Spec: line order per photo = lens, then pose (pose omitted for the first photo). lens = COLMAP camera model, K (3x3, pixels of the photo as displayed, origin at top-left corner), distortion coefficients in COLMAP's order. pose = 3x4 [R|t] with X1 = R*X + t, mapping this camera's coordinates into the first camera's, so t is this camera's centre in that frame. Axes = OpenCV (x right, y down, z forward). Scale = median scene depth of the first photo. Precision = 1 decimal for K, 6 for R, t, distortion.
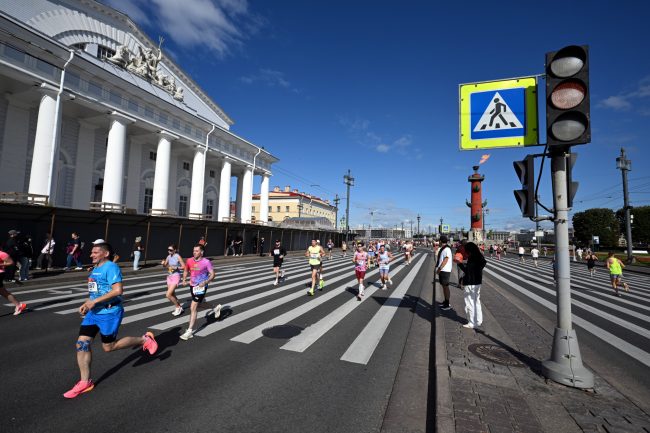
lens RADIAL K [[302.4, 0, 325.0], [0, 302.4, 216.5], [0, 0, 1]] dist [-0.043506, -0.000057]
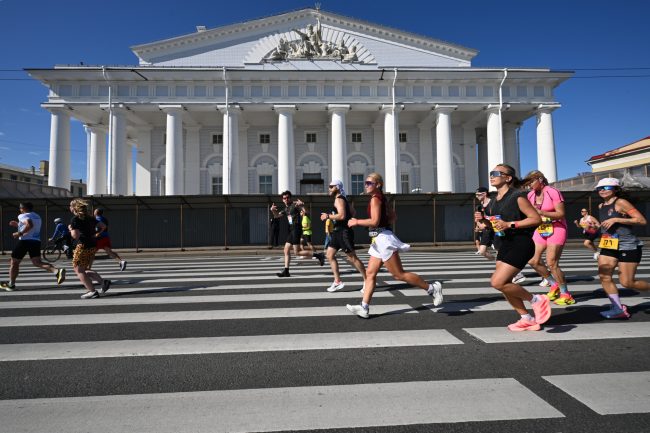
lens RADIAL K [[302.4, 0, 325.0], [0, 302.4, 216.5], [0, 0, 1]] dist [-0.043506, -0.000057]
pose [[0.383660, -0.062777, -0.921338, 0.163934], [0.103406, 0.994333, -0.024691, 0.038279], [0.917667, -0.085799, 0.387977, 0.423255]]
